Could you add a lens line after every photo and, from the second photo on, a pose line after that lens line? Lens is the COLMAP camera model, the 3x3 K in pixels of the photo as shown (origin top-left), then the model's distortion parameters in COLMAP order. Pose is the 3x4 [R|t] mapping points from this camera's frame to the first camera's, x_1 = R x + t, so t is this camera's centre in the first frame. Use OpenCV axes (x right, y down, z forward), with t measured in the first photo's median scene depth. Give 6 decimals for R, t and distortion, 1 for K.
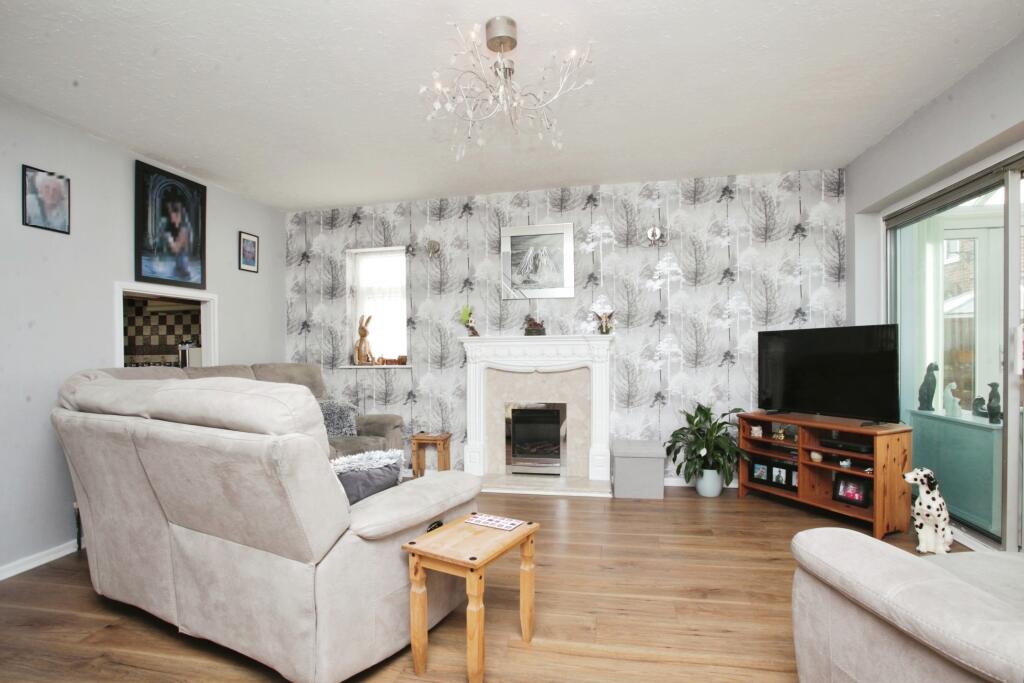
lens RADIAL K [[512.1, 0, 508.3], [0, 512.1, 362.2], [0, 0, 1]] dist [-0.054957, 0.001151]
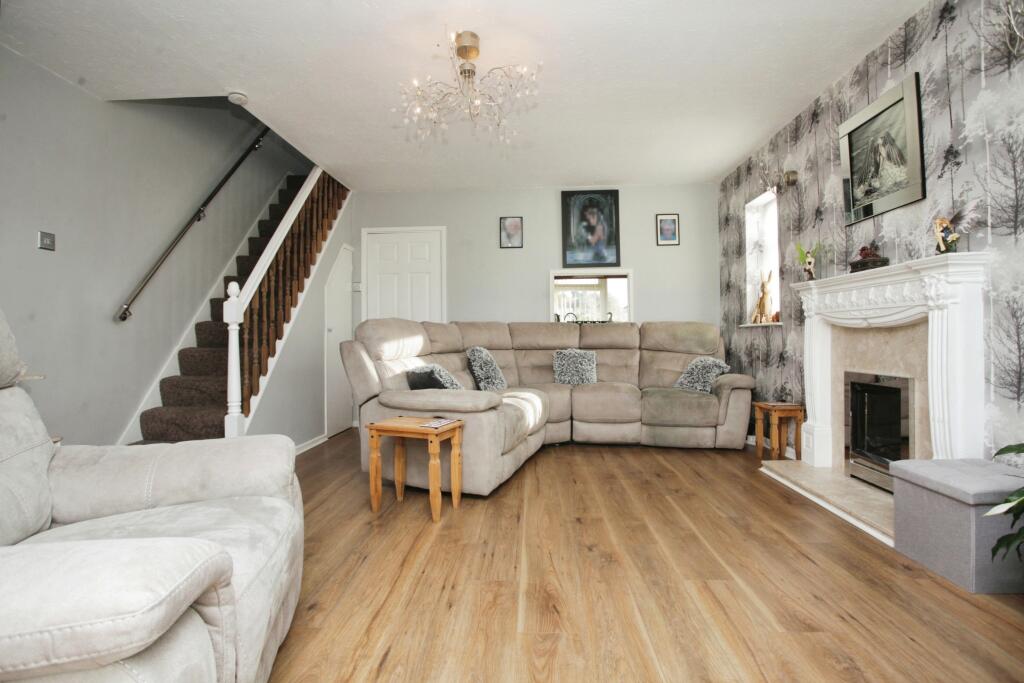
lens RADIAL K [[495.5, 0, 512.0], [0, 495.5, 341.5], [0, 0, 1]] dist [-0.050235, 0.000649]
pose [[0.155615, 0.020728, -0.987600, 0.591091], [-0.012275, 0.999743, 0.019049, 0.031381], [0.987742, 0.009159, 0.155830, 0.451343]]
